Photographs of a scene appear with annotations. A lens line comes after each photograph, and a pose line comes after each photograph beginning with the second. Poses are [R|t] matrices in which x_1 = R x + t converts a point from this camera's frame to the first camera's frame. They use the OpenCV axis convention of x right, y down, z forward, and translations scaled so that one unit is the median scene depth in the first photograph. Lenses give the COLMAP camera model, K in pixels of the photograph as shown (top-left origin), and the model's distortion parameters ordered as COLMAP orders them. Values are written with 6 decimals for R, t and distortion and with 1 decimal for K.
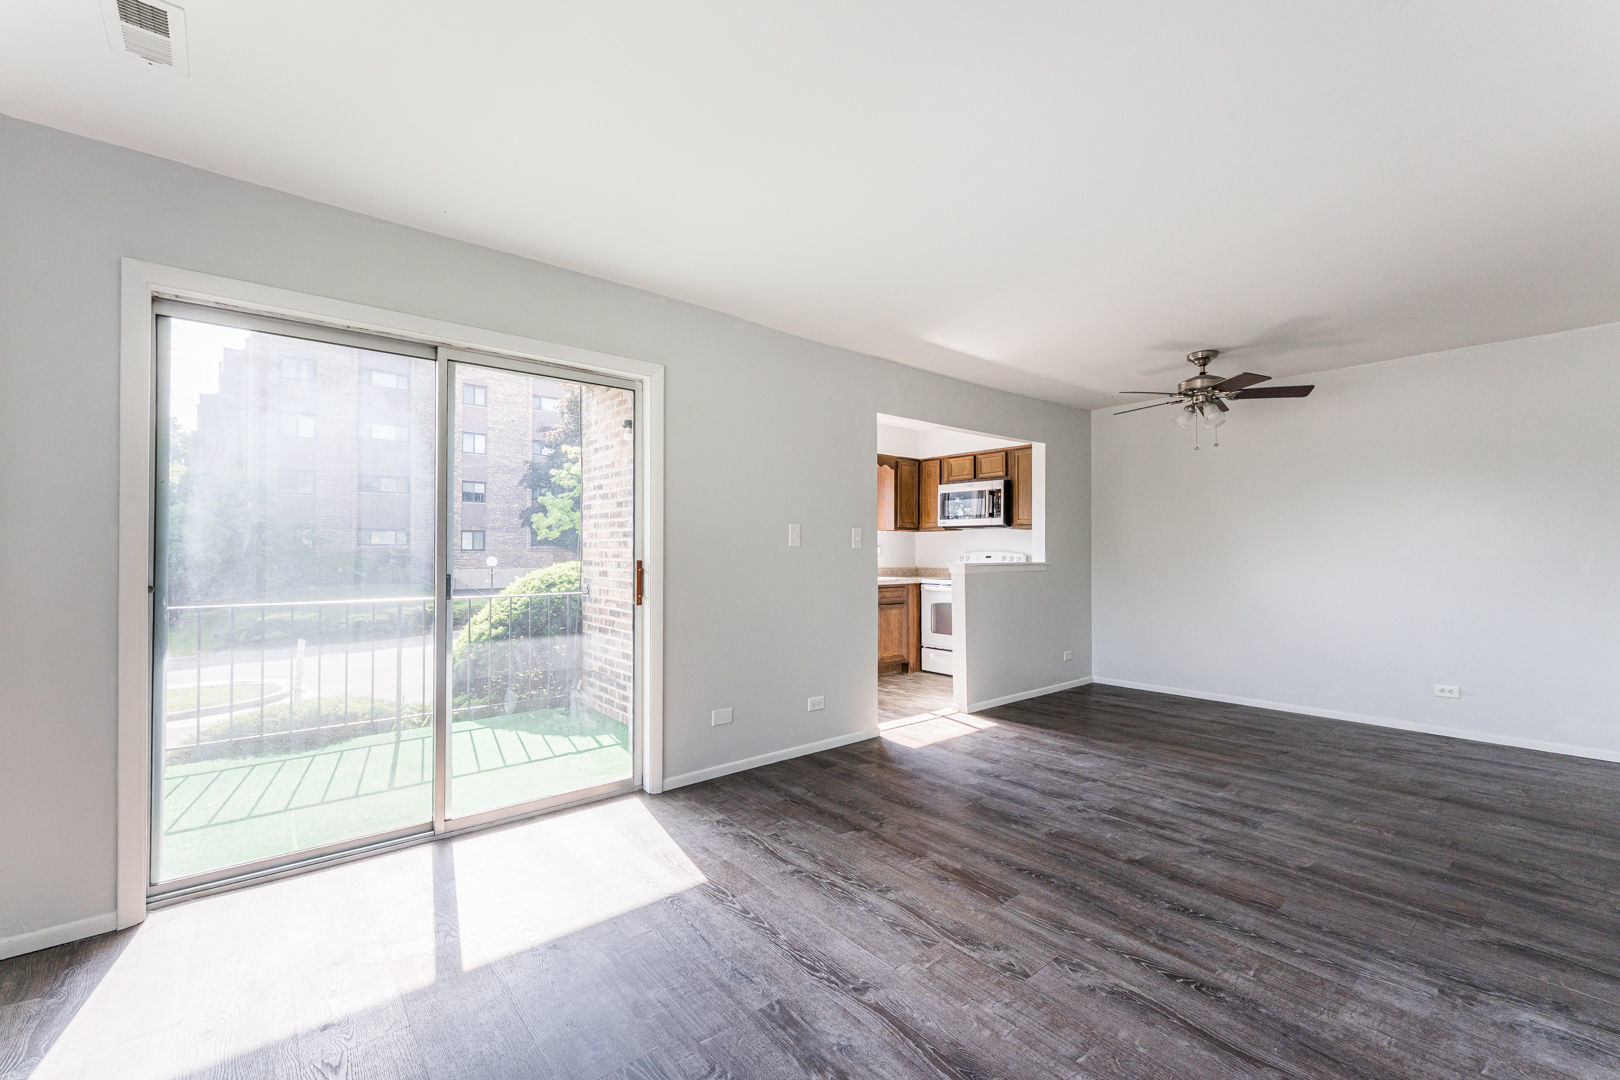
lens RADIAL K [[679.4, 0, 810.0], [0, 679.4, 540.0], [0, 0, 1]] dist [0.011990, -0.000106]
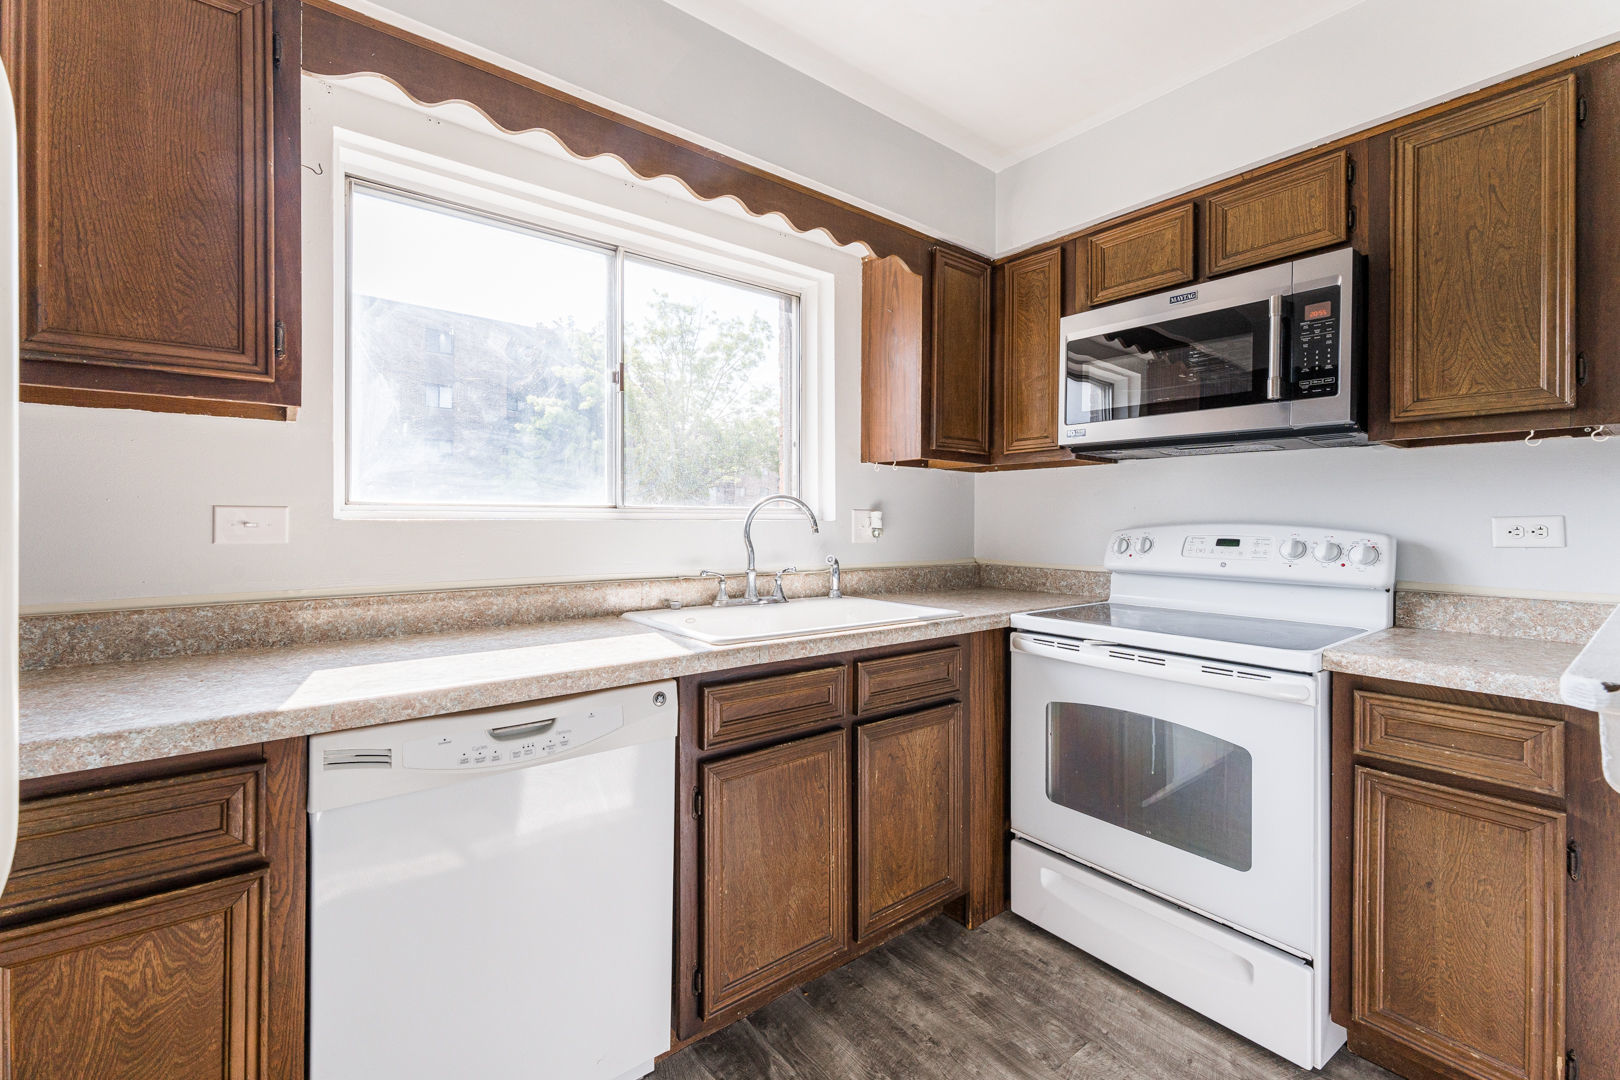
lens RADIAL K [[695.8, 0, 810.0], [0, 695.8, 518.4], [0, 0, 1]] dist [-0.000452, -0.000152]
pose [[0.999700, 0.002651, -0.024352, 0.083097], [-0.002220, 0.999841, 0.017692, 0.008697], [0.024395, -0.017633, 0.999547, 0.702491]]
